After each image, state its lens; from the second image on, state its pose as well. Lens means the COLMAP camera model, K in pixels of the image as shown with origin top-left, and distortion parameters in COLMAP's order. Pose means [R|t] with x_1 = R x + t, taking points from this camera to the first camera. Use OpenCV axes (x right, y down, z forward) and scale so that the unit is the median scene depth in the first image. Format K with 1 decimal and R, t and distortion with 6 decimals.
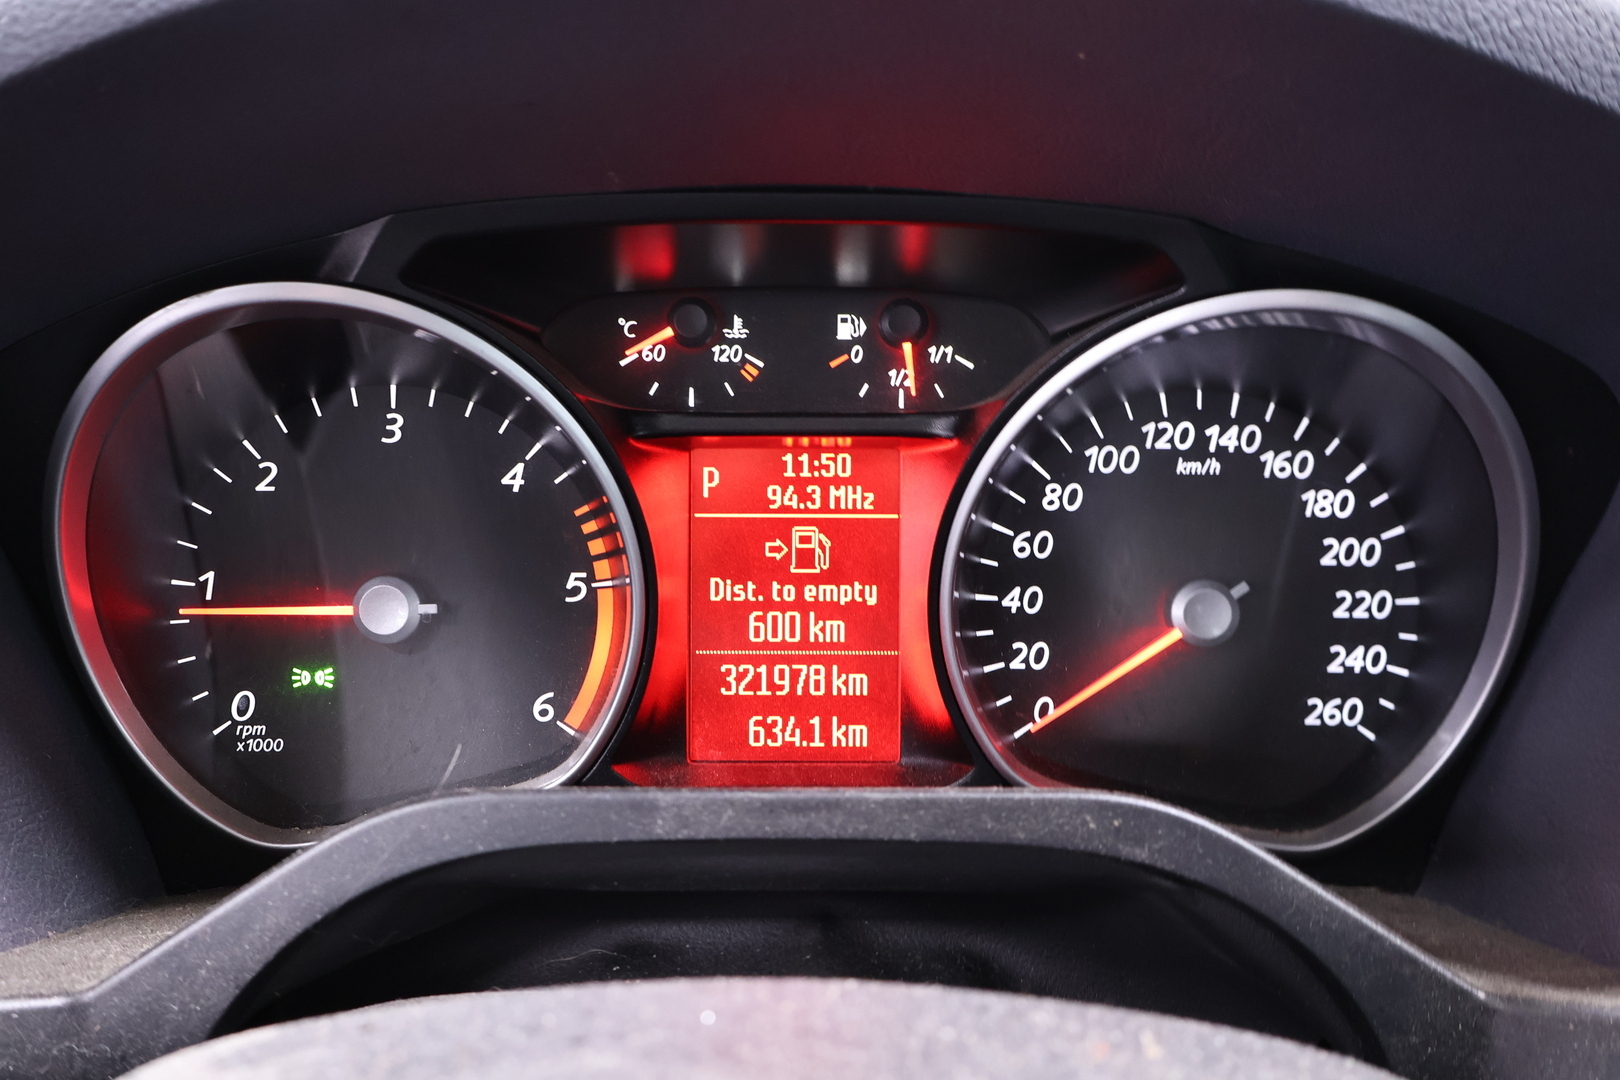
lens RADIAL K [[1467.1, 0, 804.8], [0, 1467.1, 545.4], [0, 0, 1]] dist [0.000713, 0.000000]
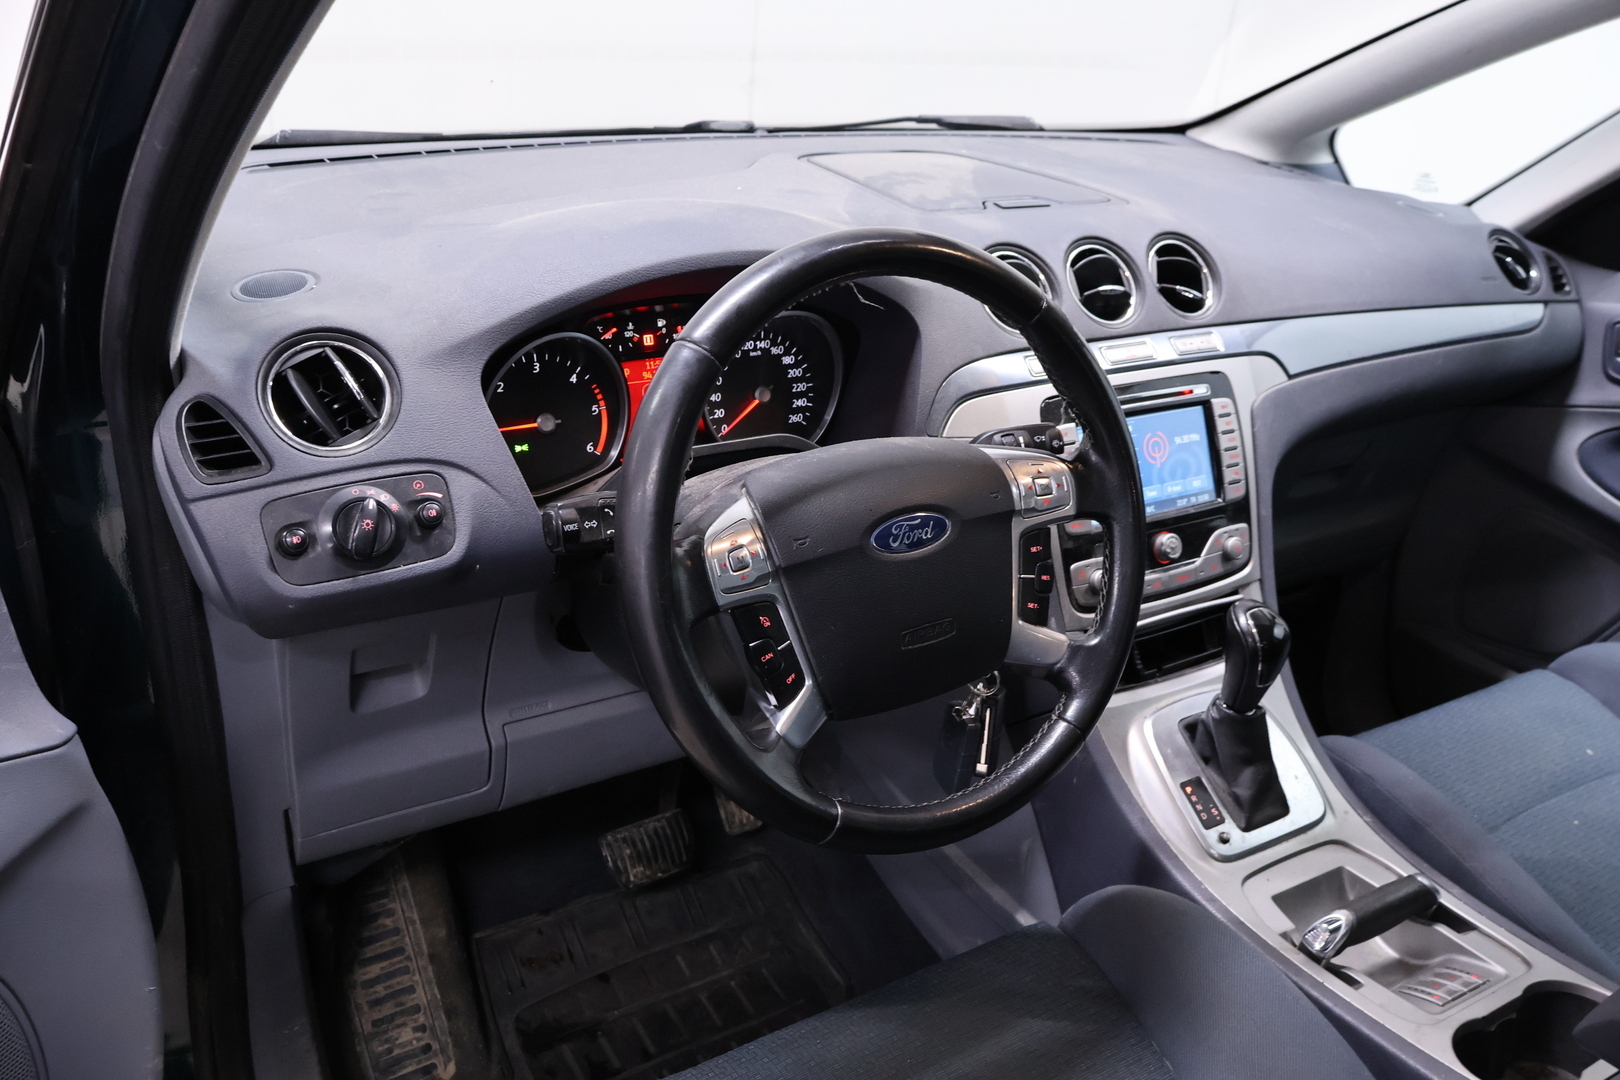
lens RADIAL K [[1377.4, 0, 807.8], [0, 1377.4, 538.1], [0, 0, 1]] dist [0.006957, -0.004083]
pose [[0.848608, -0.170942, 0.500643, -1.348531], [0.108744, 0.982512, 0.151148, -0.103753], [-0.517725, -0.073823, 0.852356, -1.902861]]
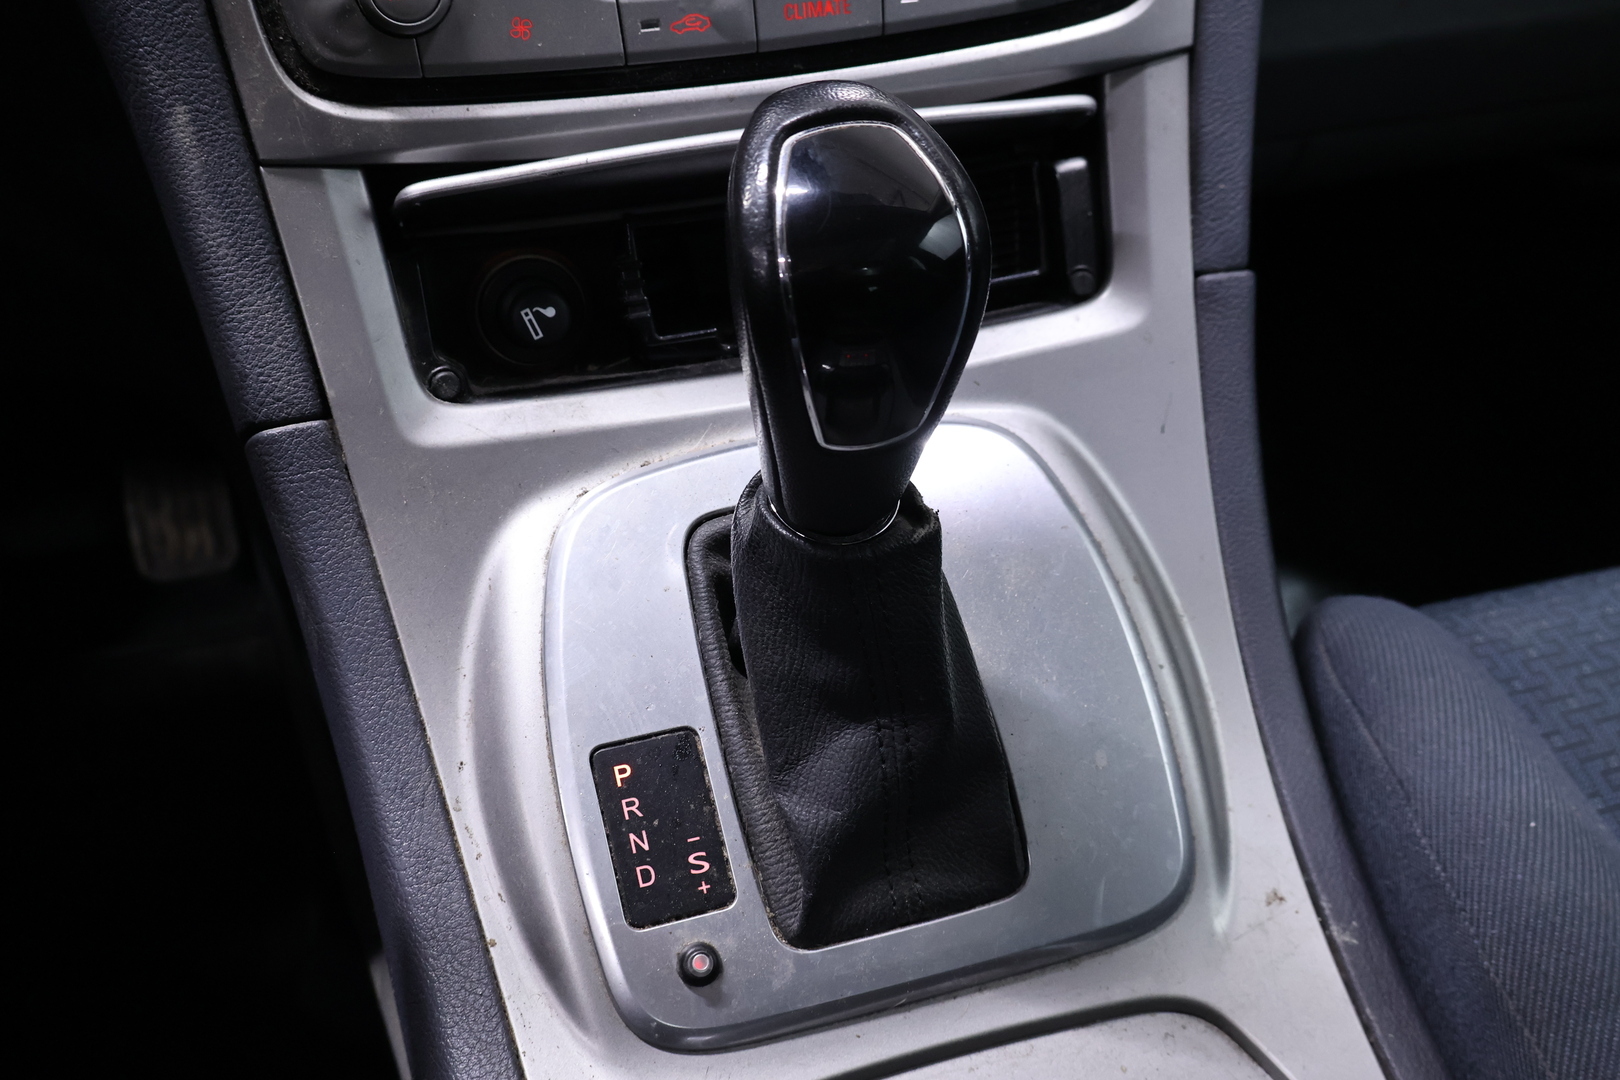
lens RADIAL K [[1753.1, 0, 807.1], [0, 1753.1, 543.7], [0, 0, 1]] dist [0.006739, 0.000000]
pose [[0.954019, -0.179939, 0.239728, 0.778656], [0.076495, 0.919443, 0.385710, 0.485872], [-0.289821, -0.349637, 0.890931, -0.667799]]
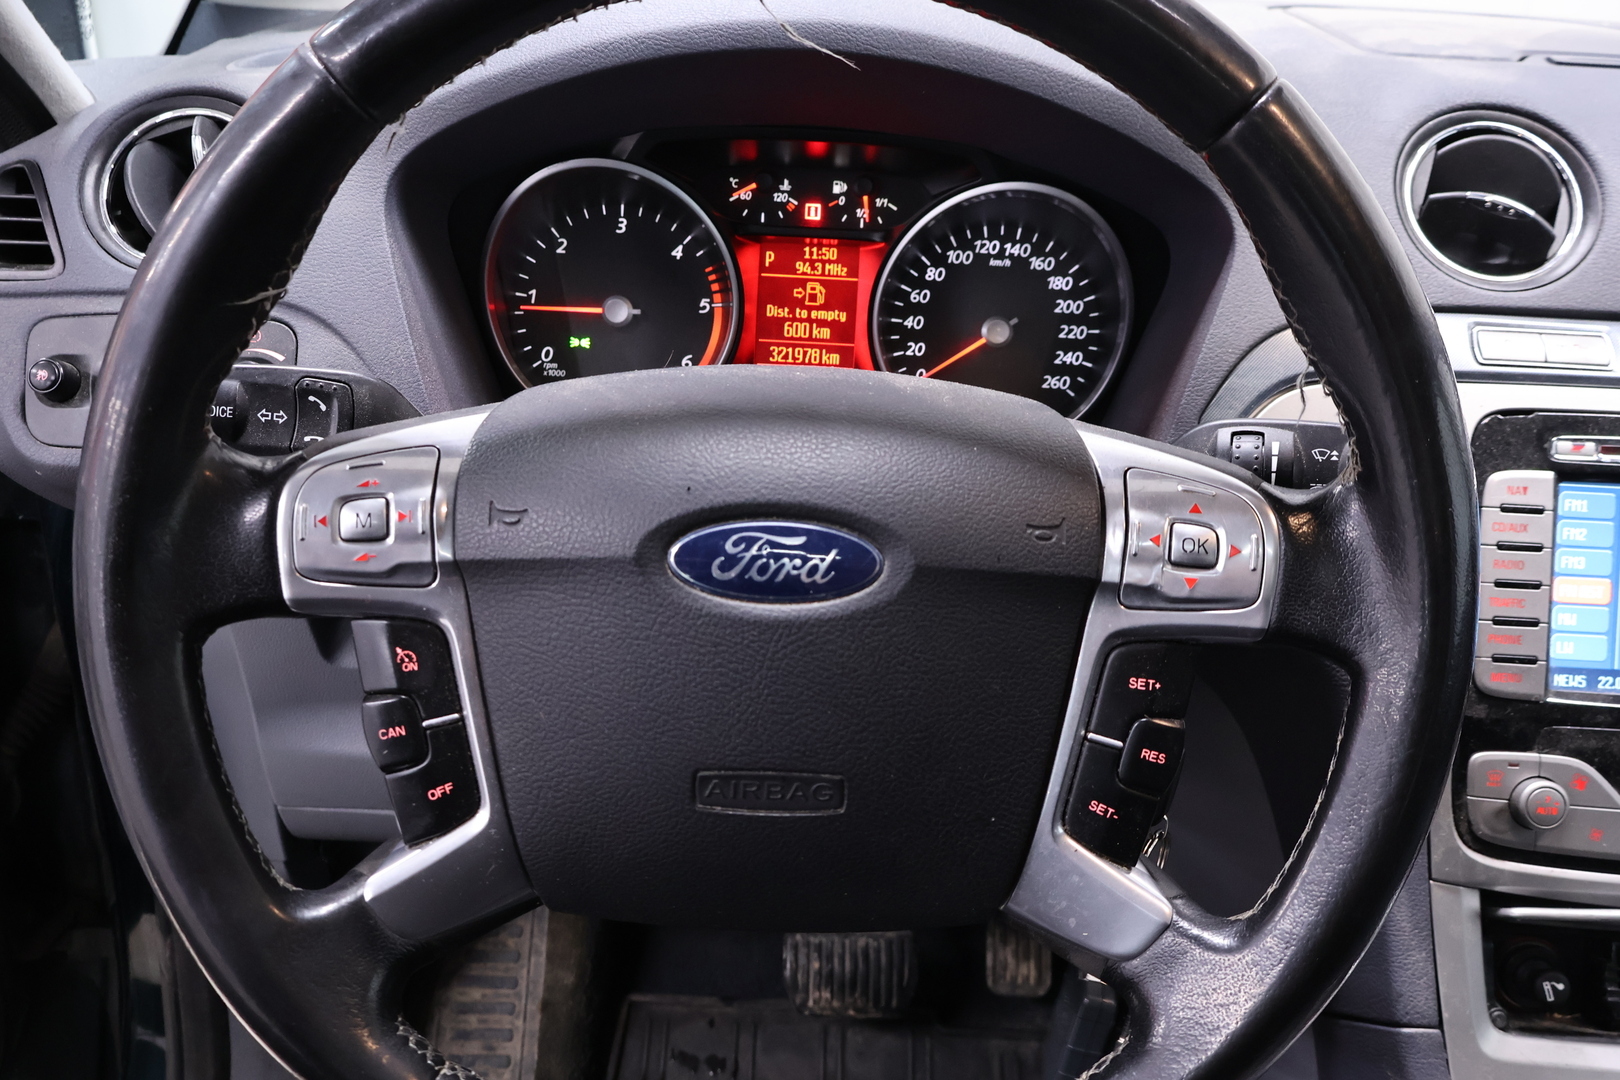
lens RADIAL K [[1377.4, 0, 801.0], [0, 1377.4, 538.4], [0, 0, 1]] dist [0.006957, -0.004083]
pose [[0.998784, 0.049256, -0.002249, 0.005007], [-0.048643, 0.991753, 0.118578, 0.119556], [0.008071, -0.118324, 0.992942, -1.026388]]
